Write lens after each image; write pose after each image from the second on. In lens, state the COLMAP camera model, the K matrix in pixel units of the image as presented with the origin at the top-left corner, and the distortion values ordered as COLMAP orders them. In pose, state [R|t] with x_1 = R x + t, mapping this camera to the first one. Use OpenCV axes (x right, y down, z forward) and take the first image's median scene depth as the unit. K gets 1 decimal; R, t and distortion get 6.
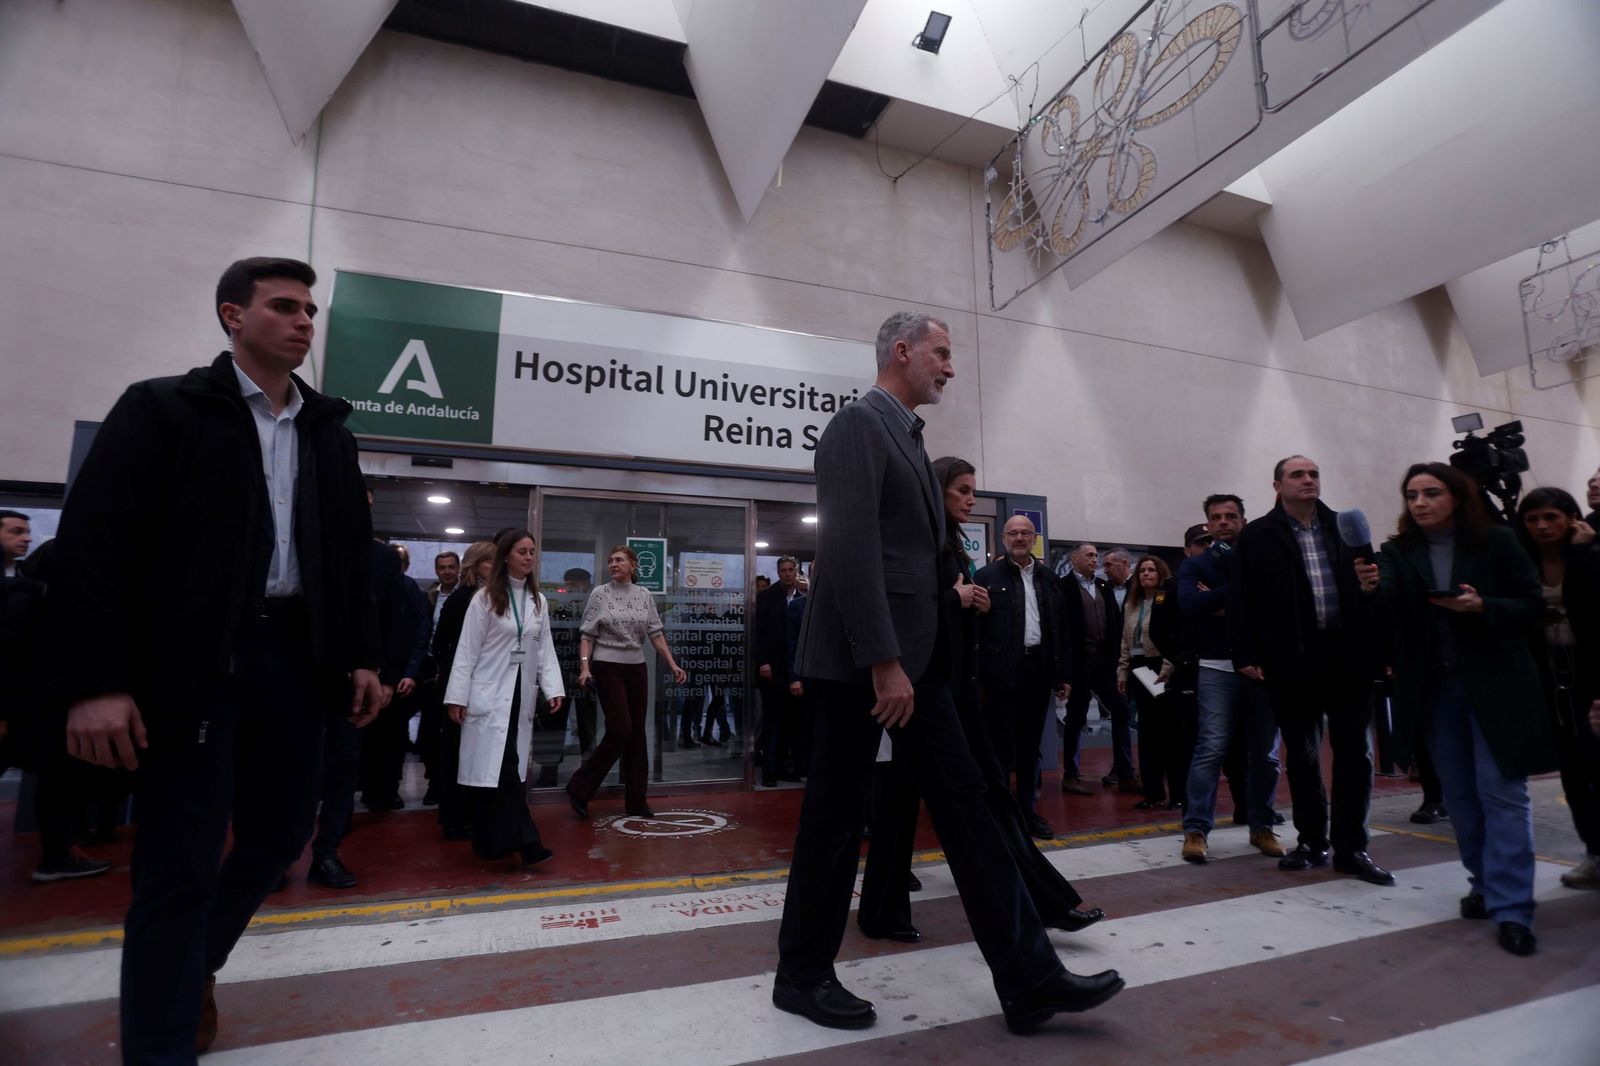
lens RADIAL K [[781.7, 0, 802.3], [0, 781.7, 537.6], [0, 0, 1]] dist [-0.058507, 0.027780]
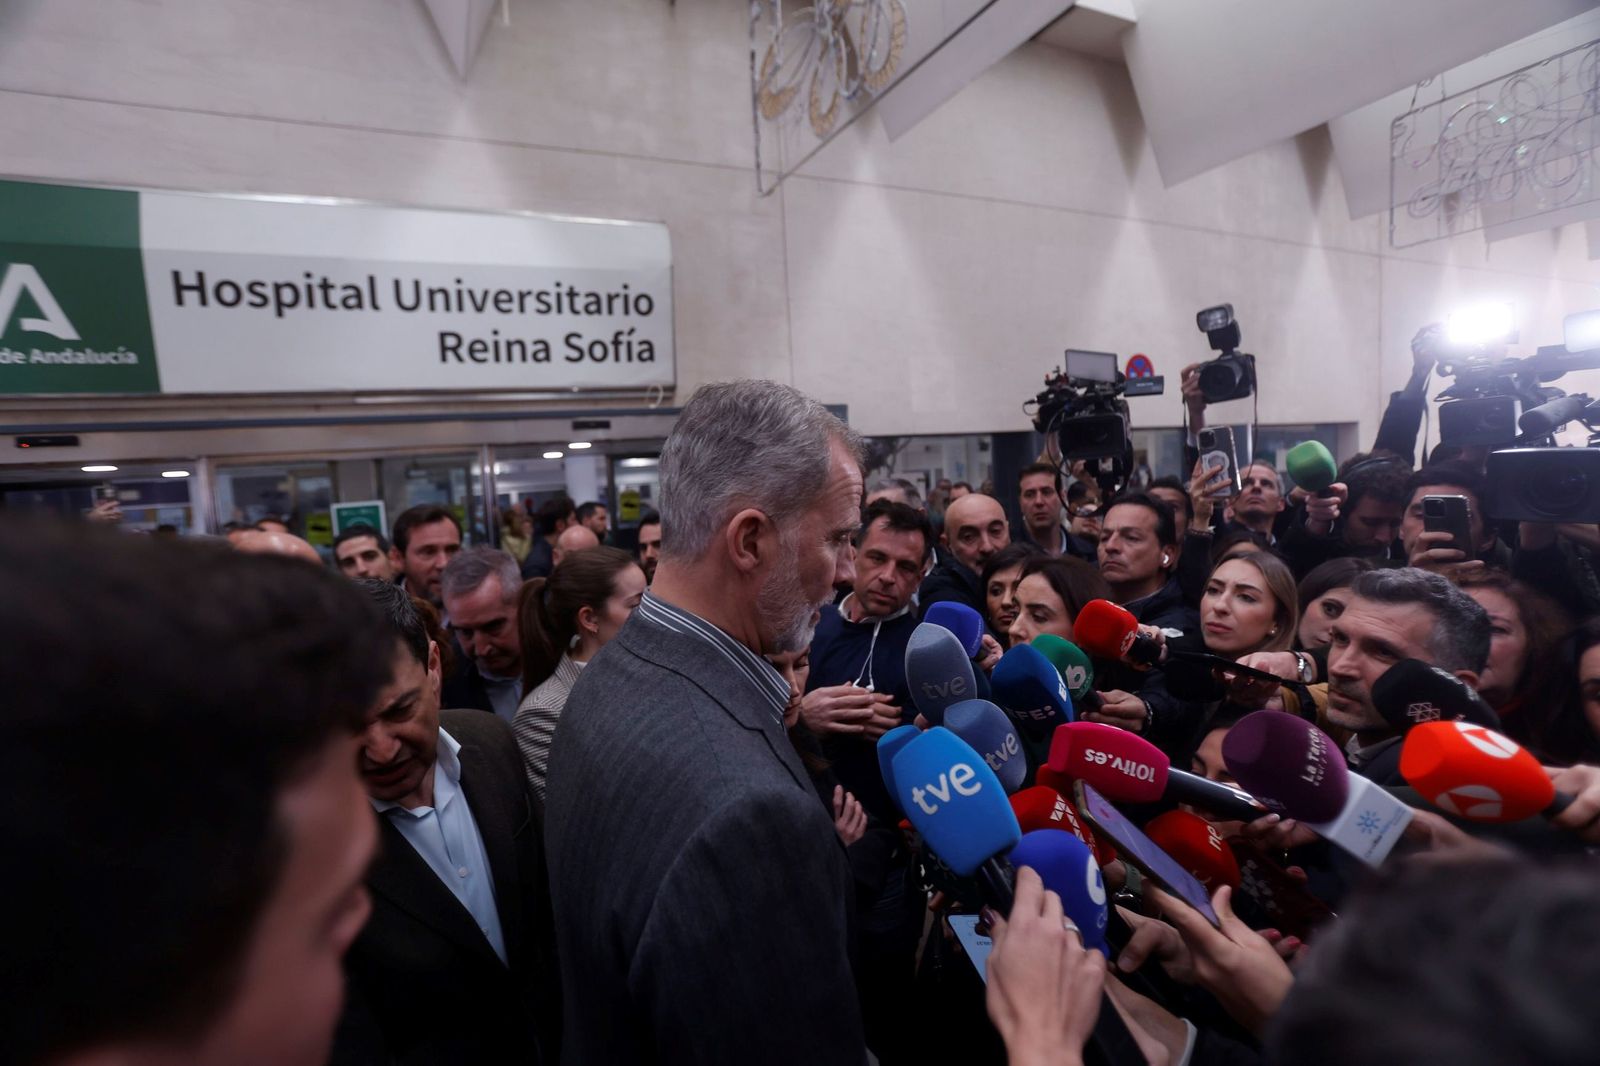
lens RADIAL K [[781.7, 0, 807.0], [0, 781.7, 524.4], [0, 0, 1]] dist [-0.058507, 0.027780]
pose [[0.995008, -0.059929, 0.079792, 0.192244], [0.040150, 0.972435, 0.229690, -0.129004], [-0.091358, -0.225340, 0.969987, 0.107974]]
